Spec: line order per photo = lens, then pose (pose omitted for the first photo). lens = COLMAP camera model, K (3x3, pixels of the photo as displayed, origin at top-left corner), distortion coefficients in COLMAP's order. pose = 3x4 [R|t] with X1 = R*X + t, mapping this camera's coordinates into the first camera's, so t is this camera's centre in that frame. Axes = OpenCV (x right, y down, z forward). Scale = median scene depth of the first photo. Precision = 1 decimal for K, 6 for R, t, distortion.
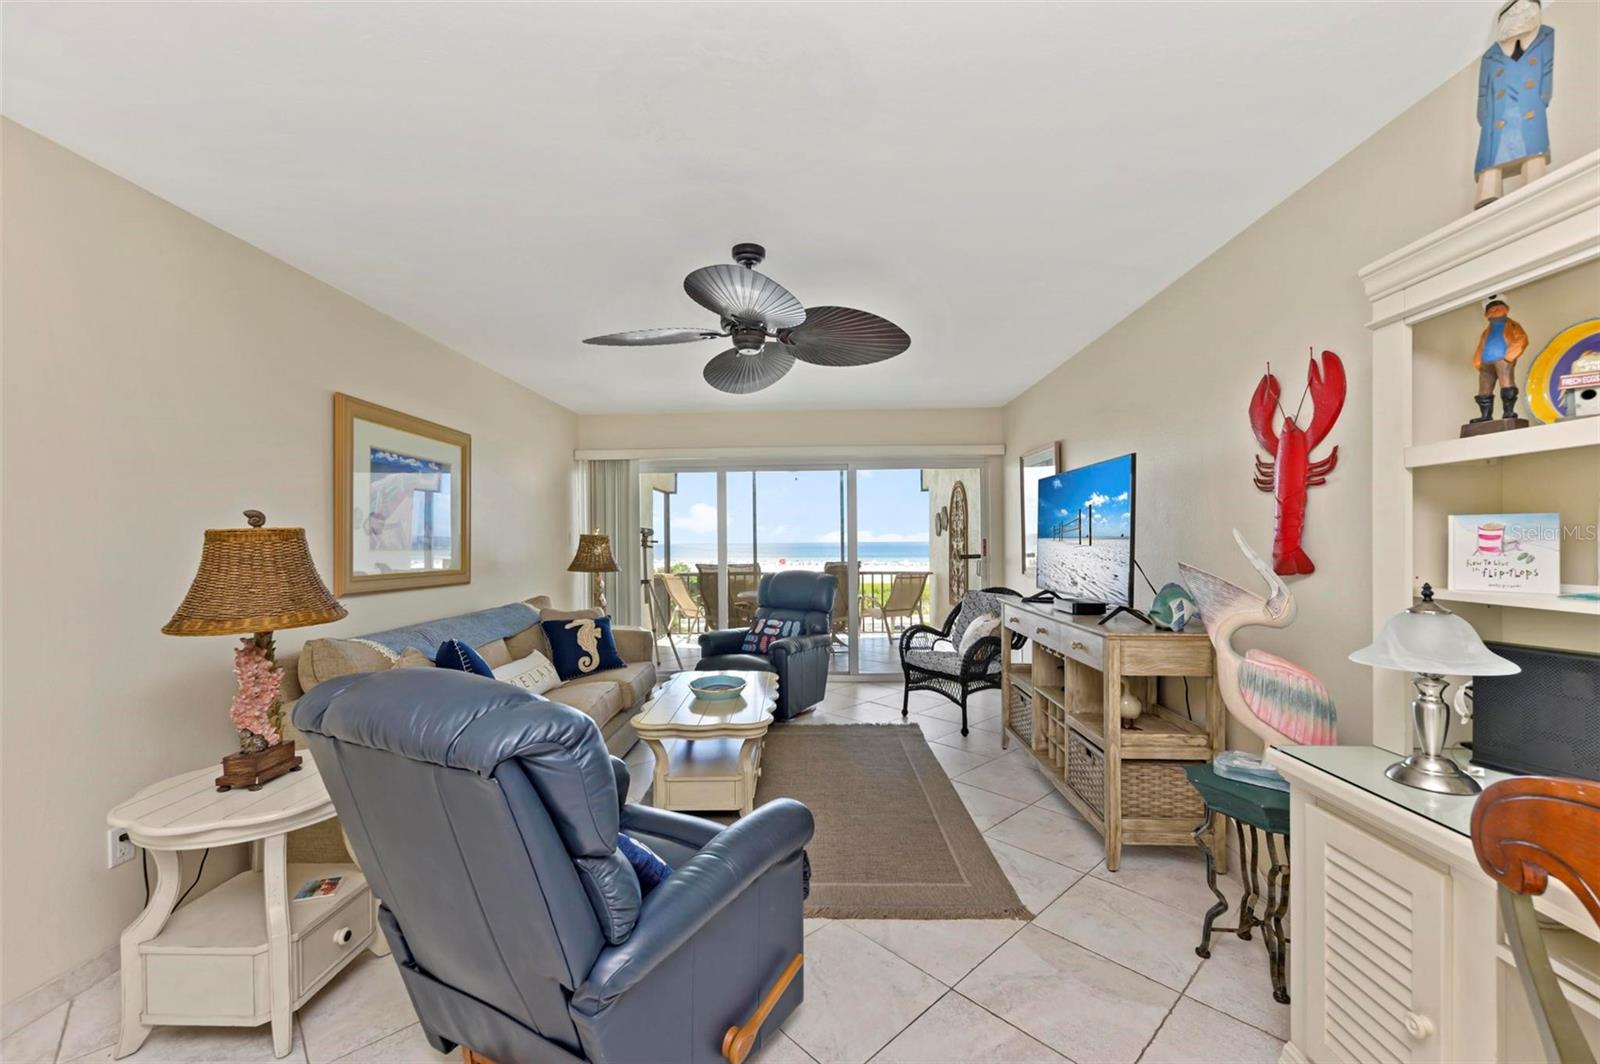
lens RADIAL K [[639.0, 0, 802.9], [0, 639.0, 541.8], [0, 0, 1]] dist [0.014088, -0.006585]
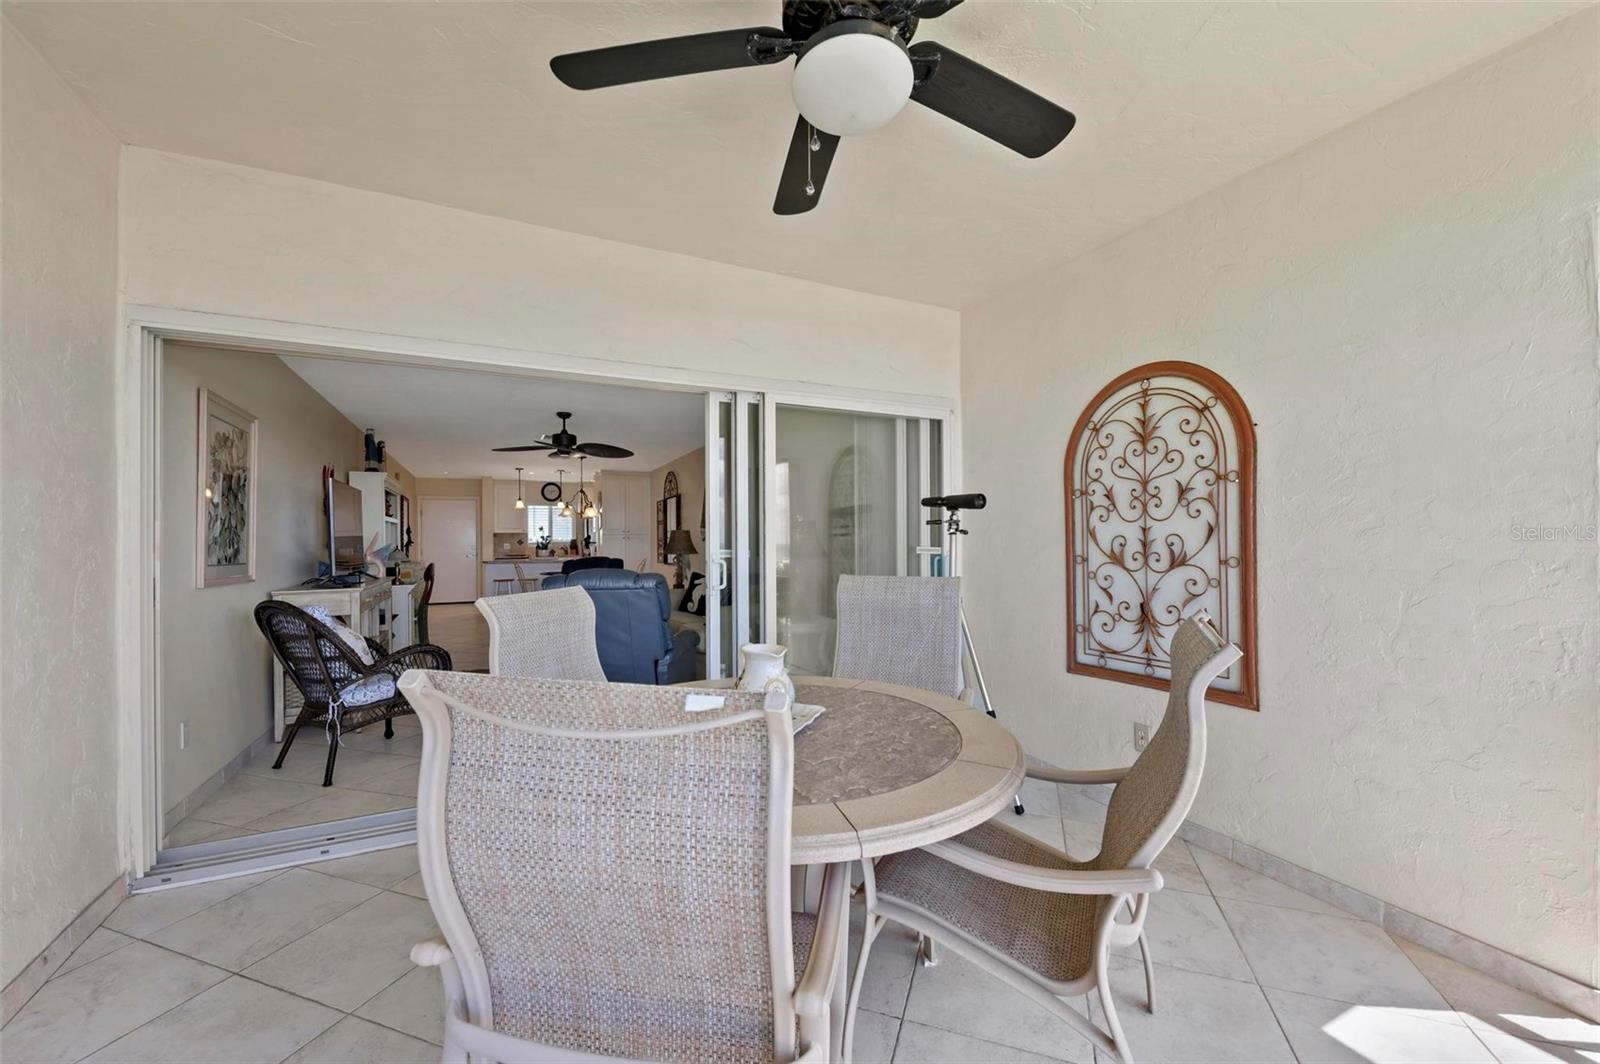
lens RADIAL K [[631.4, 0, 798.6], [0, 631.4, 539.5], [0, 0, 1]] dist [0.014600, -0.006629]
pose [[-0.883972, 0.013204, -0.467353, 0.198105], [0.013921, 0.999901, 0.001919, 0.022082], [0.467332, -0.004810, -0.884069, 2.744063]]
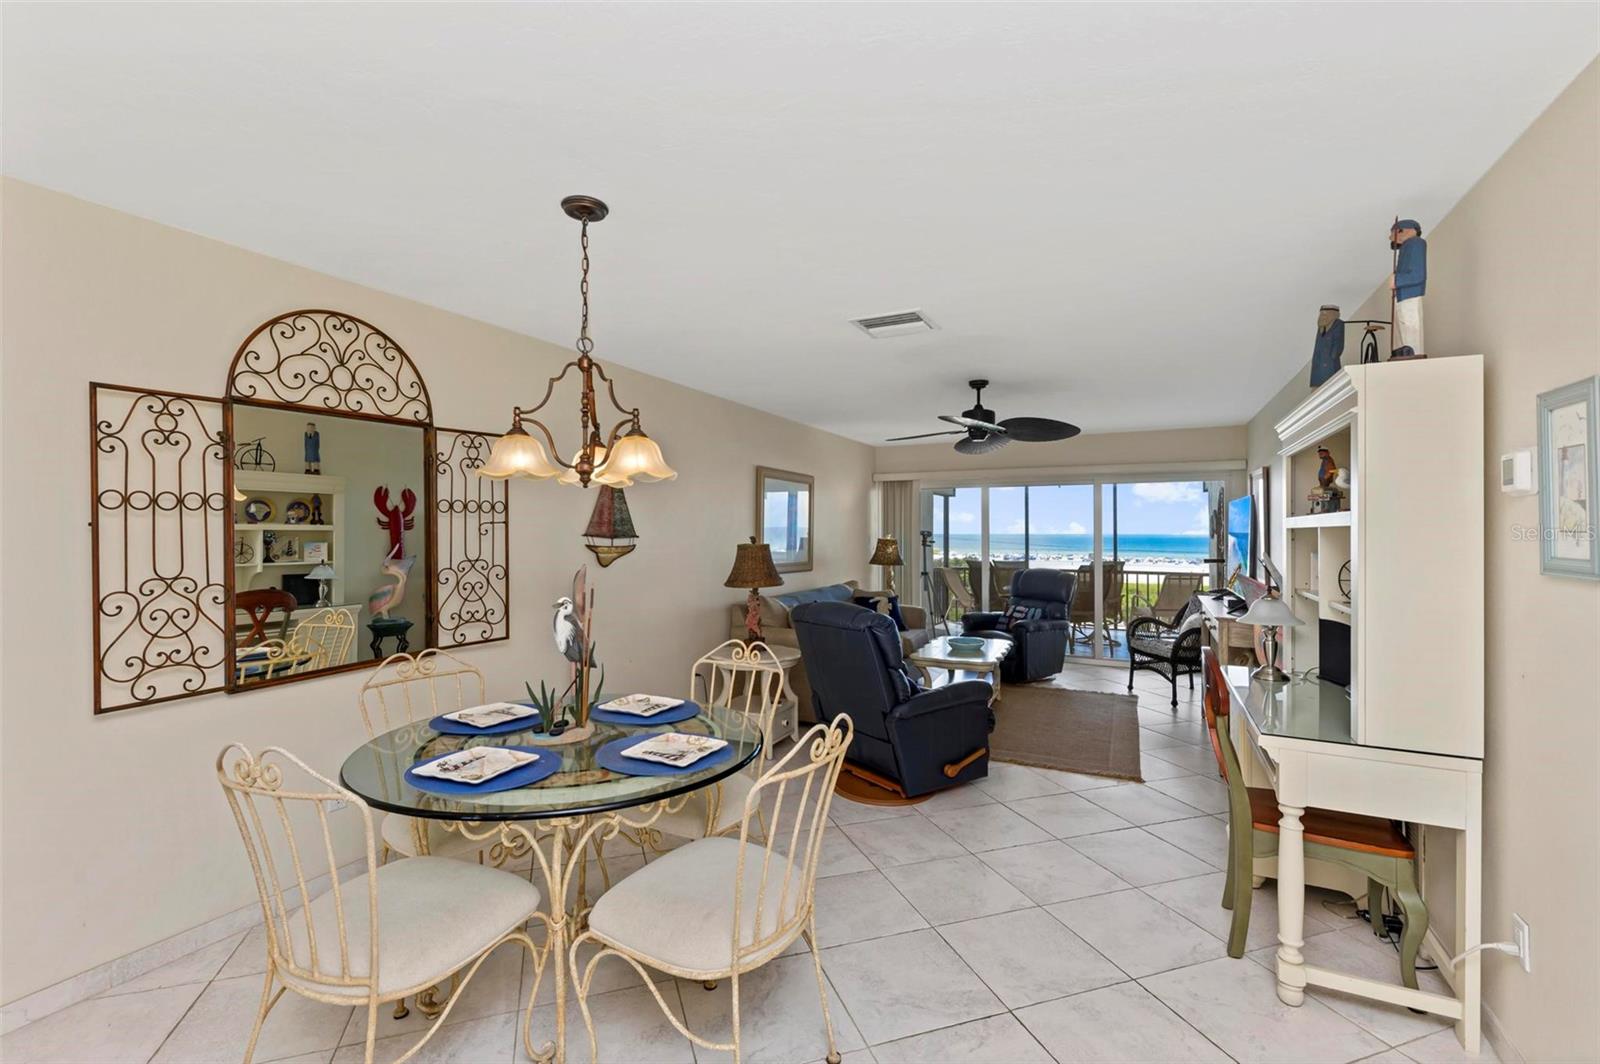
lens RADIAL K [[699.8, 0, 800.8], [0, 699.8, 524.2], [0, 0, 1]] dist [0.013038, -0.006363]
pose [[0.909917, 0.005191, -0.414759, 0.204356], [-0.009421, 0.999922, -0.008153, -0.041456], [0.414684, 0.011327, 0.909895, -0.702168]]
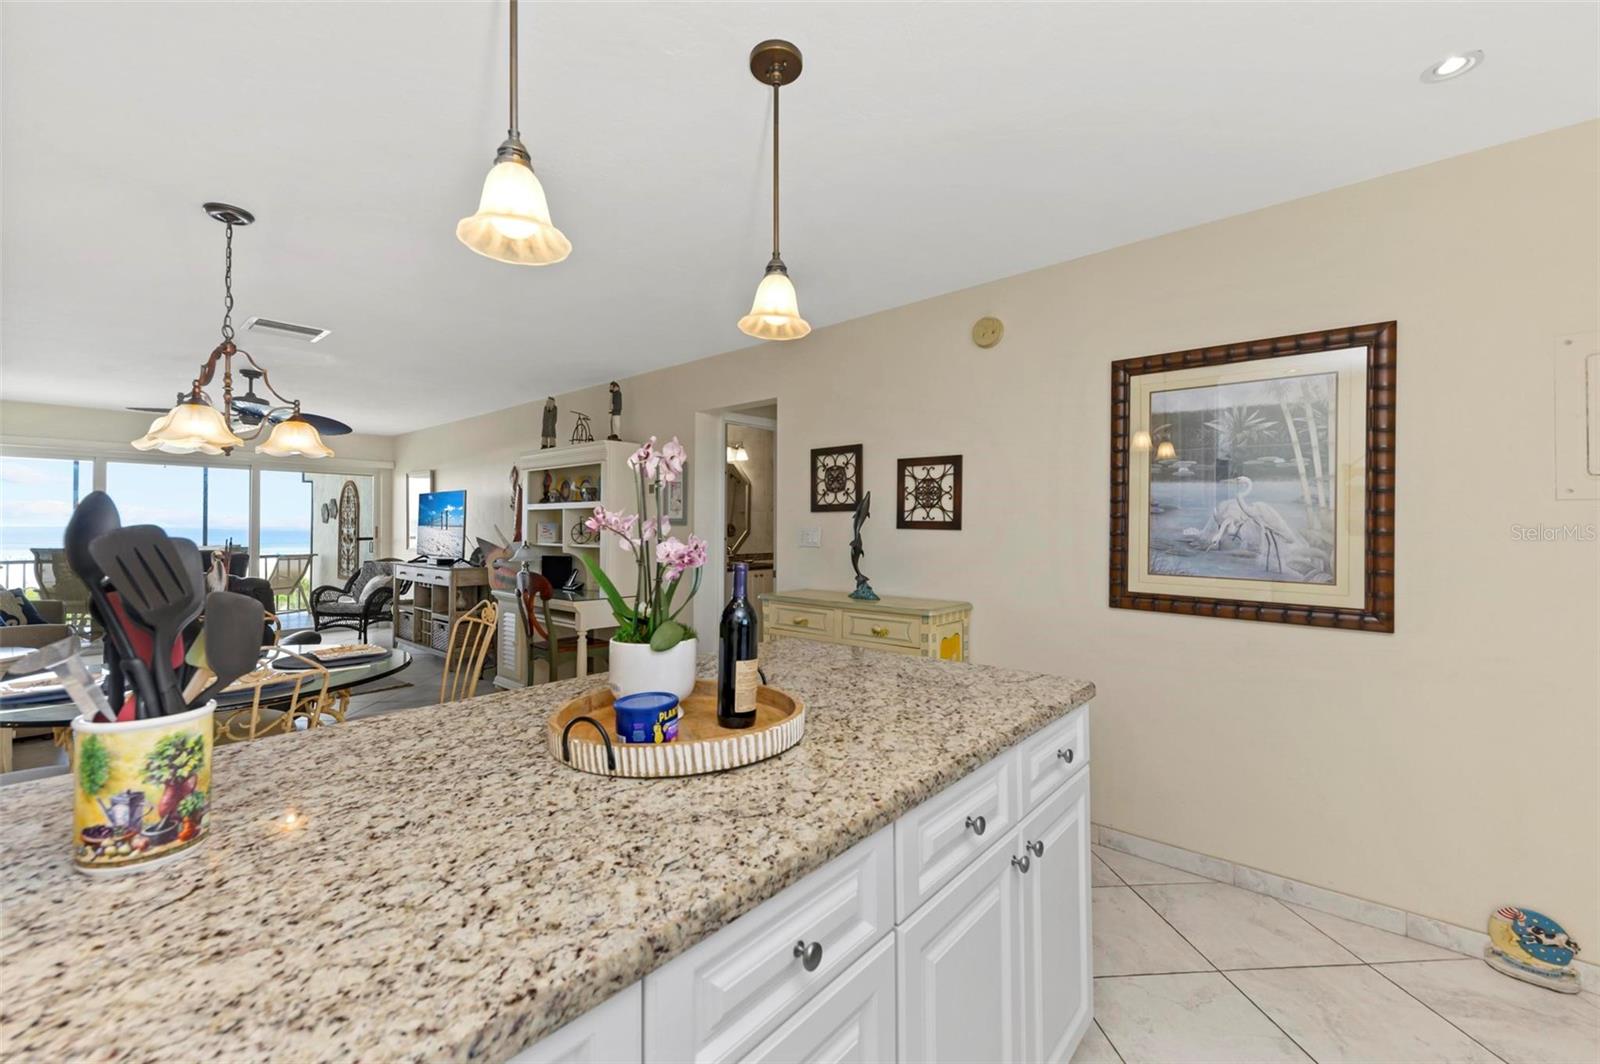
lens RADIAL K [[647.5, 0, 799.6], [0, 647.5, 520.7], [0, 0, 1]] dist [0.015683, -0.006744]
pose [[0.633542, 0.018101, 0.773496, -0.419348], [-0.008292, 0.999828, -0.016605, -0.001394], [-0.773664, 0.004106, 0.633583, -1.125686]]
